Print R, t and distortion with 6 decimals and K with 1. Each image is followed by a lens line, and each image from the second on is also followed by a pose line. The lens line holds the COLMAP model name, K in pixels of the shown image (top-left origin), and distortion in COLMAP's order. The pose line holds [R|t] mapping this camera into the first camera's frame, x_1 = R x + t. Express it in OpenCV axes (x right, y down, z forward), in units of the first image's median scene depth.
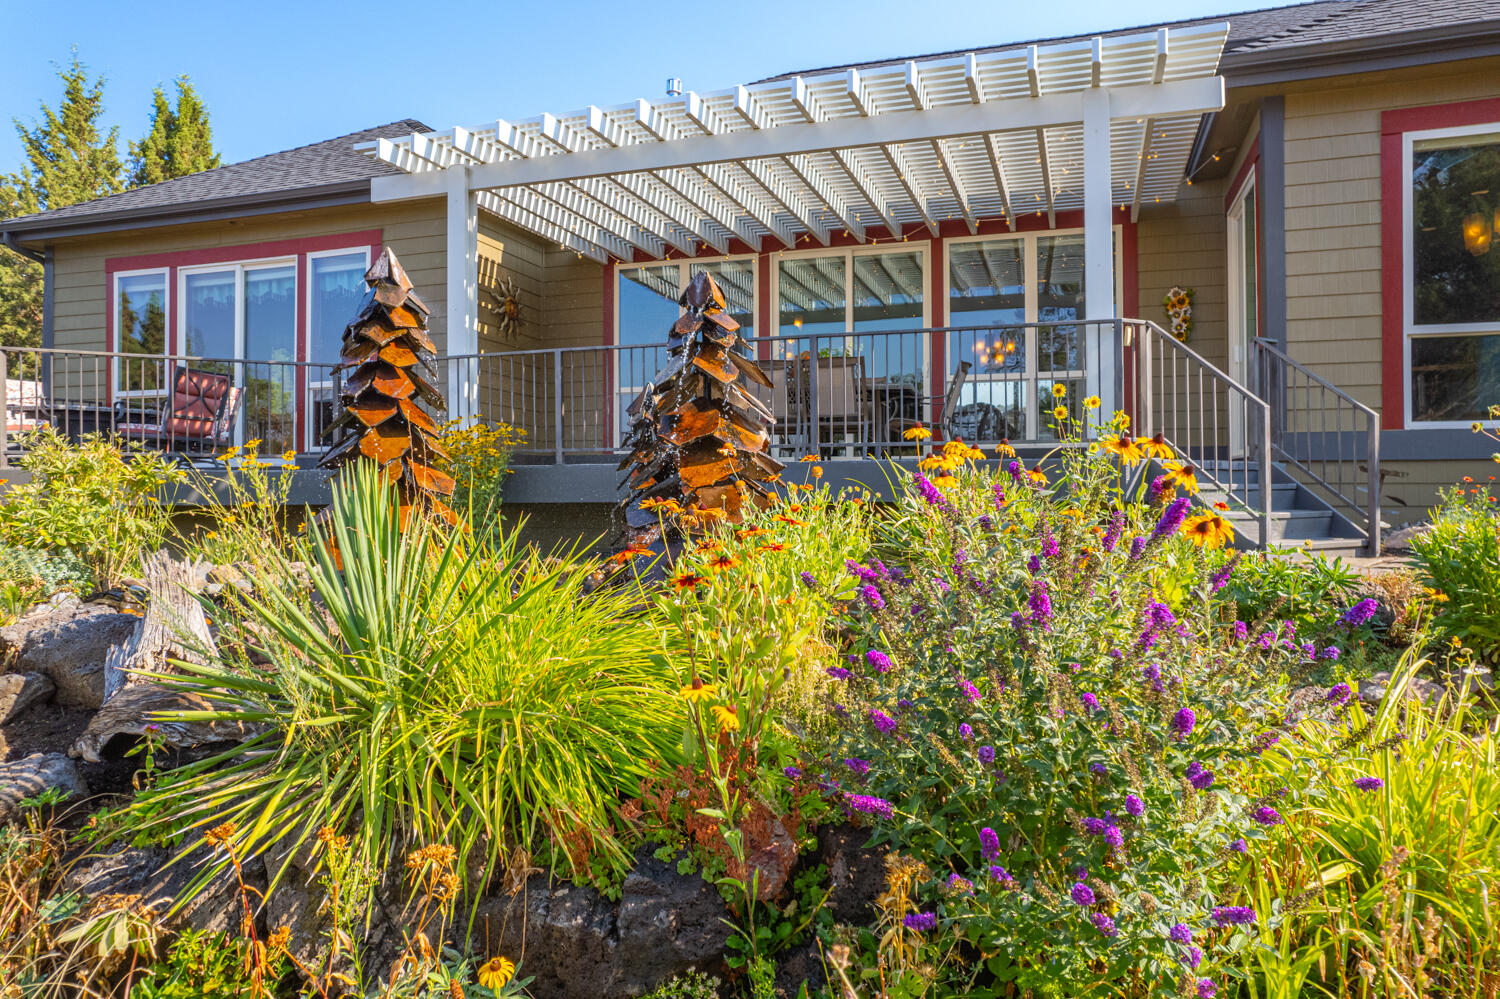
lens RADIAL K [[969.2, 0, 750.0], [0, 969.2, 499.5], [0, 0, 1]] dist [-0.099119, 0.080737]
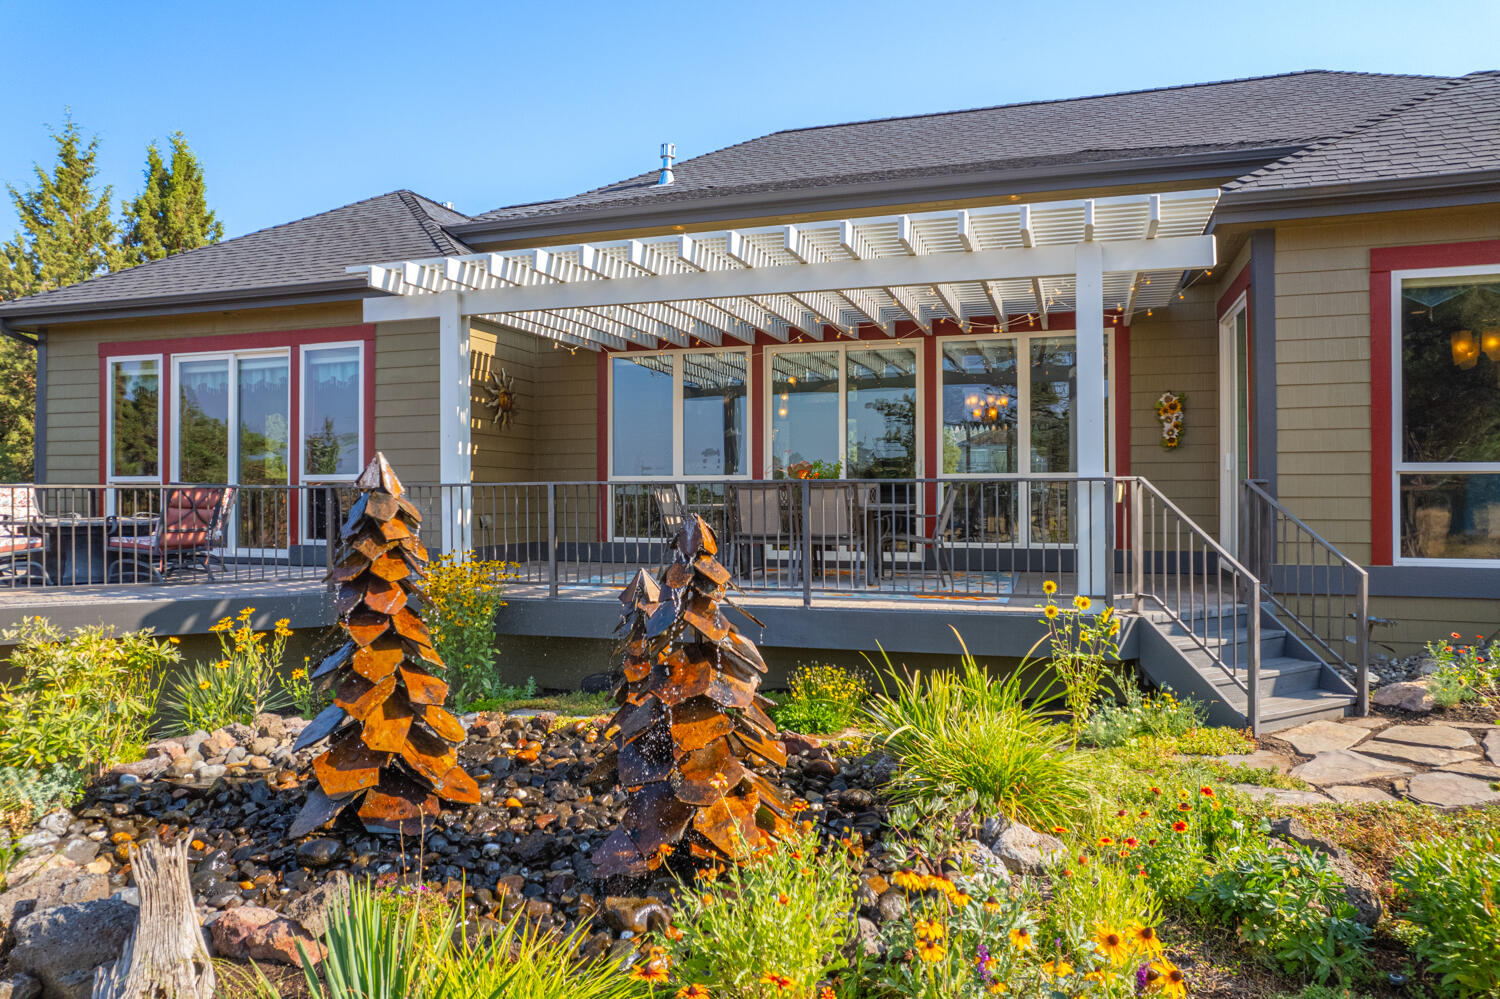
lens RADIAL K [[965.5, 0, 749.8], [0, 965.5, 509.7], [0, 0, 1]] dist [-0.096144, 0.079687]
pose [[0.999985, -0.000170, 0.005445, 0.001626], [0.000186, 0.999996, -0.002812, -0.108770], [-0.005445, 0.002813, 0.999981, -0.000090]]
